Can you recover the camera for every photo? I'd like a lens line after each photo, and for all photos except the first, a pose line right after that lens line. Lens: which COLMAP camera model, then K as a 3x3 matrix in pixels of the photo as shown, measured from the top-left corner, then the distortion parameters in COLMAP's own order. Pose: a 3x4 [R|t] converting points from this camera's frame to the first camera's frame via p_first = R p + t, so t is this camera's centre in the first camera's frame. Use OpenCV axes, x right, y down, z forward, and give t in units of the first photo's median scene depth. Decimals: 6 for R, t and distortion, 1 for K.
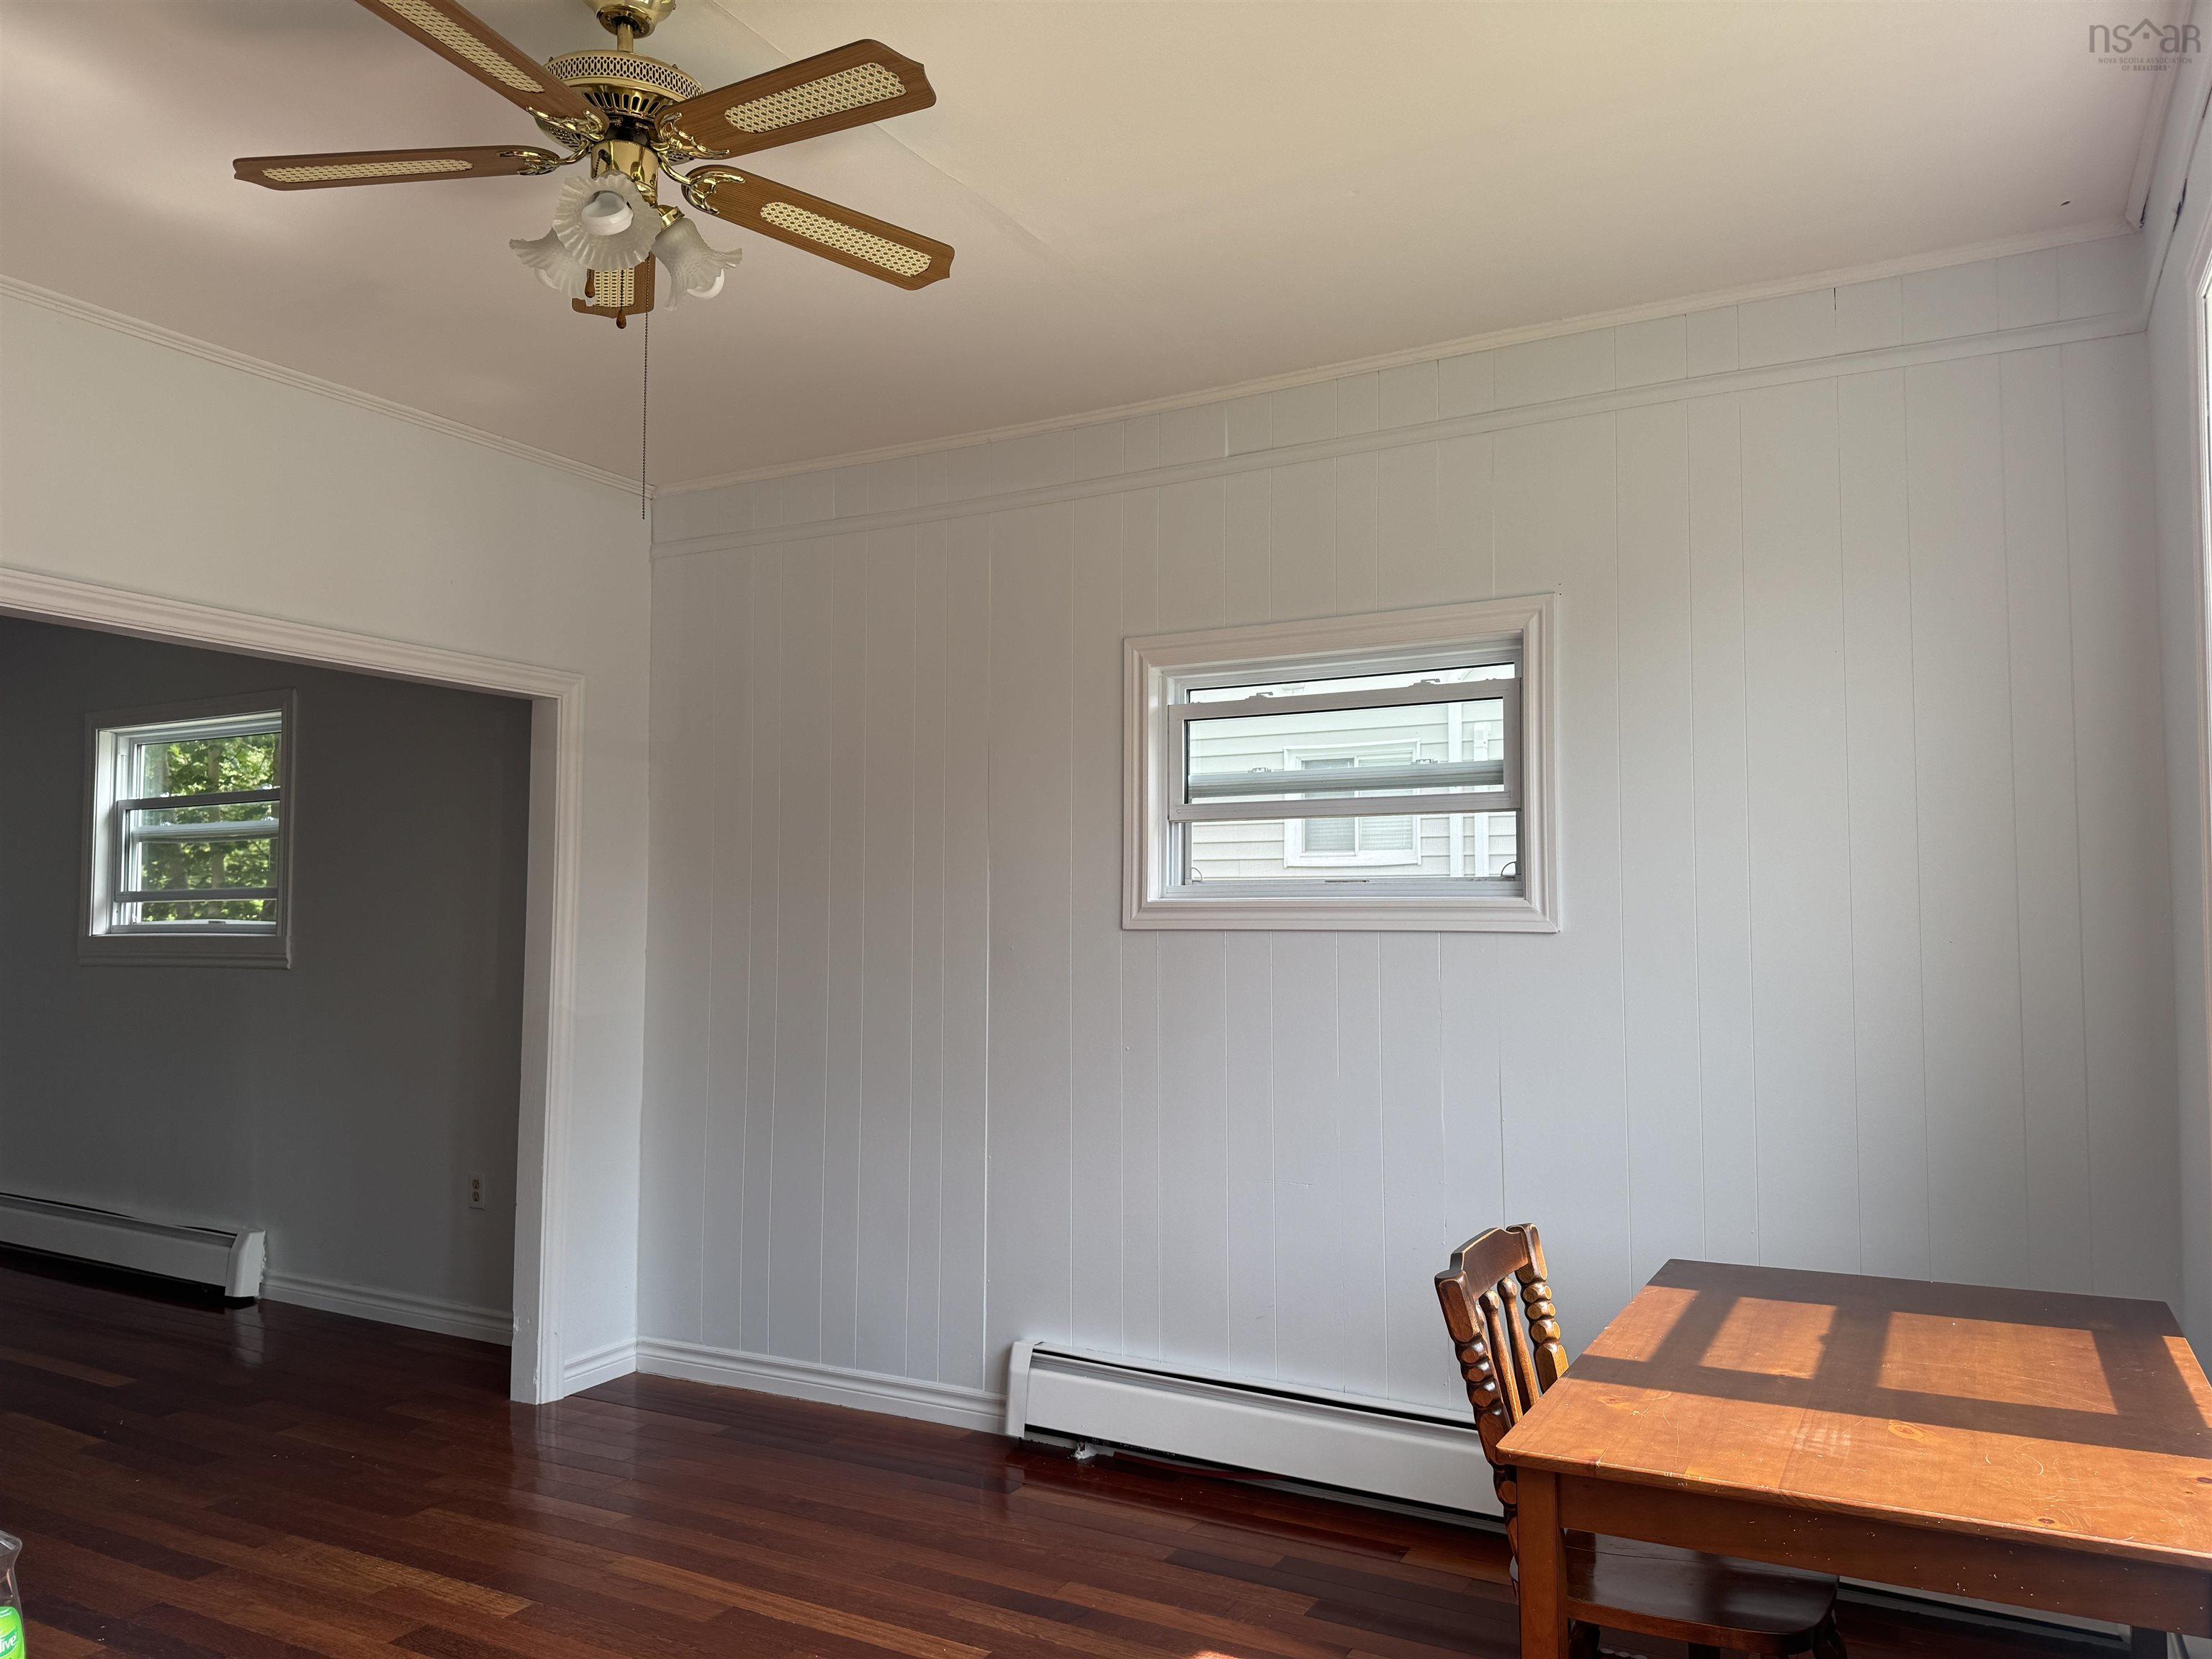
lens RADIAL K [[1544.5, 0, 1106.0], [0, 1544.5, 829.5], [0, 0, 1]] dist [0.089439, -0.129128]
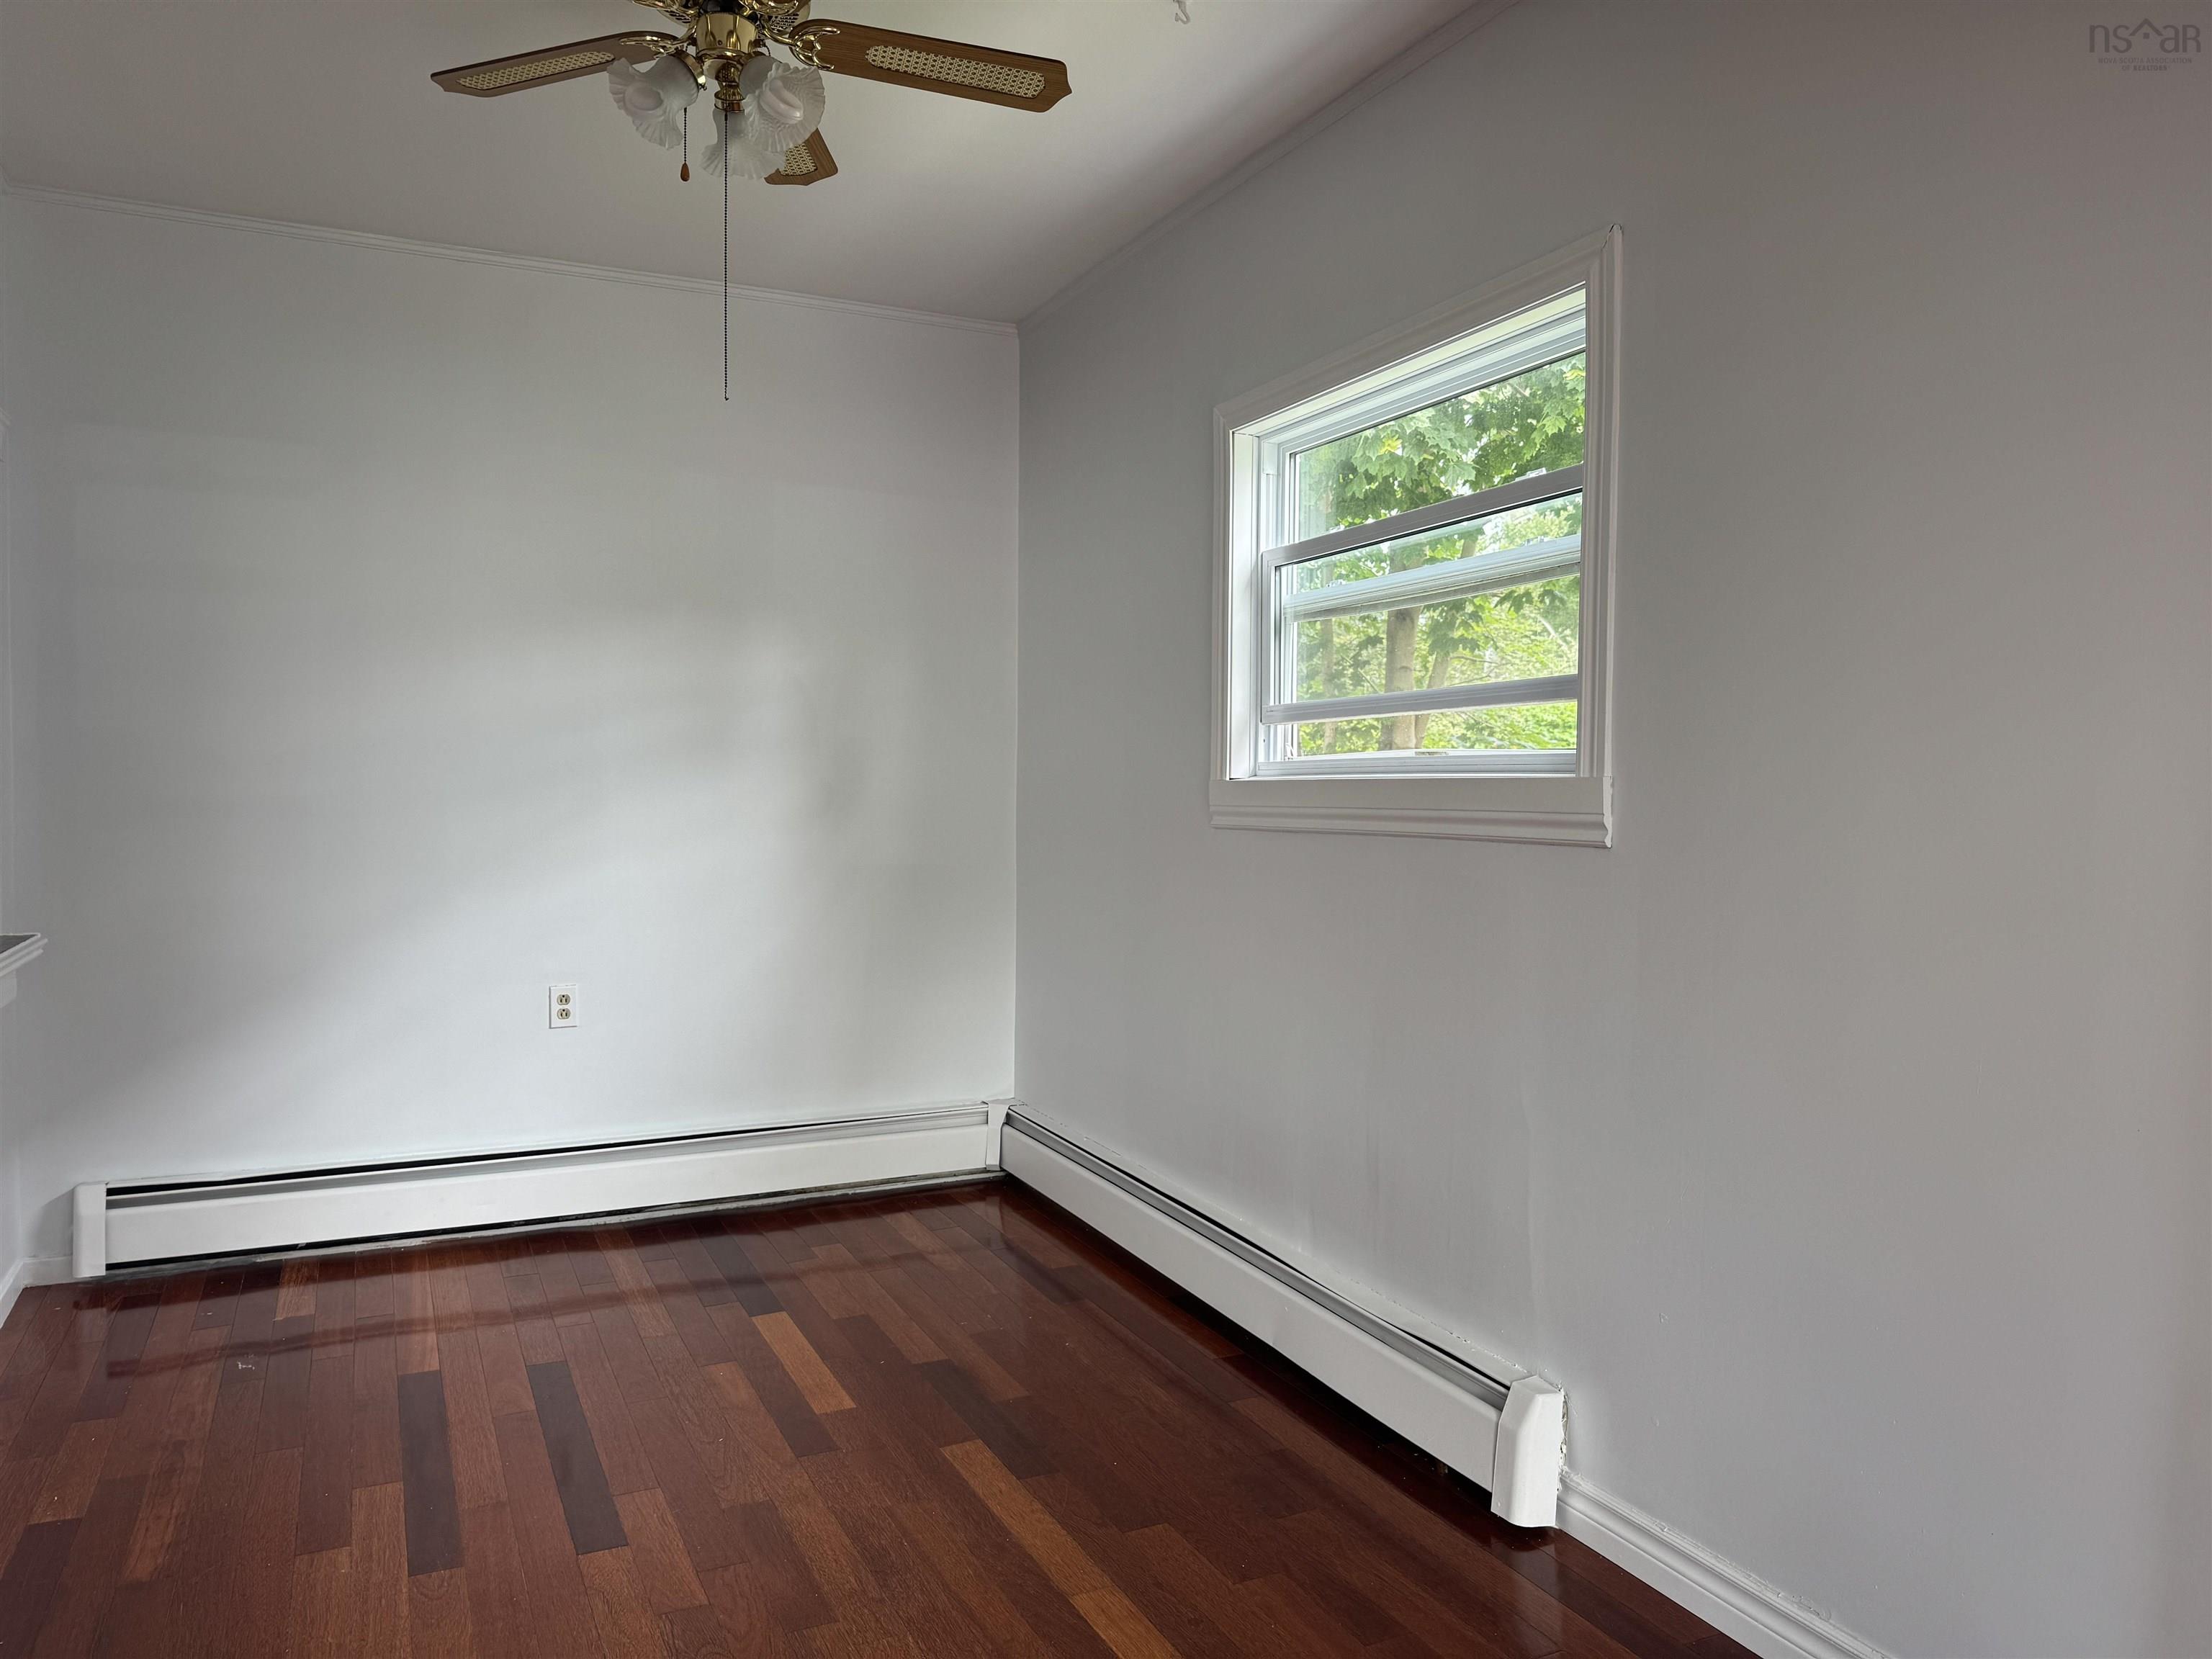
lens RADIAL K [[1544.5, 0, 1106.0], [0, 1544.5, 829.5], [0, 0, 1]] dist [0.089439, -0.129128]
pose [[0.810916, 0.024972, -0.584629, -0.339155], [0.021575, 0.997134, 0.072516, 0.042984], [0.584764, -0.071418, 0.808053, 0.493106]]
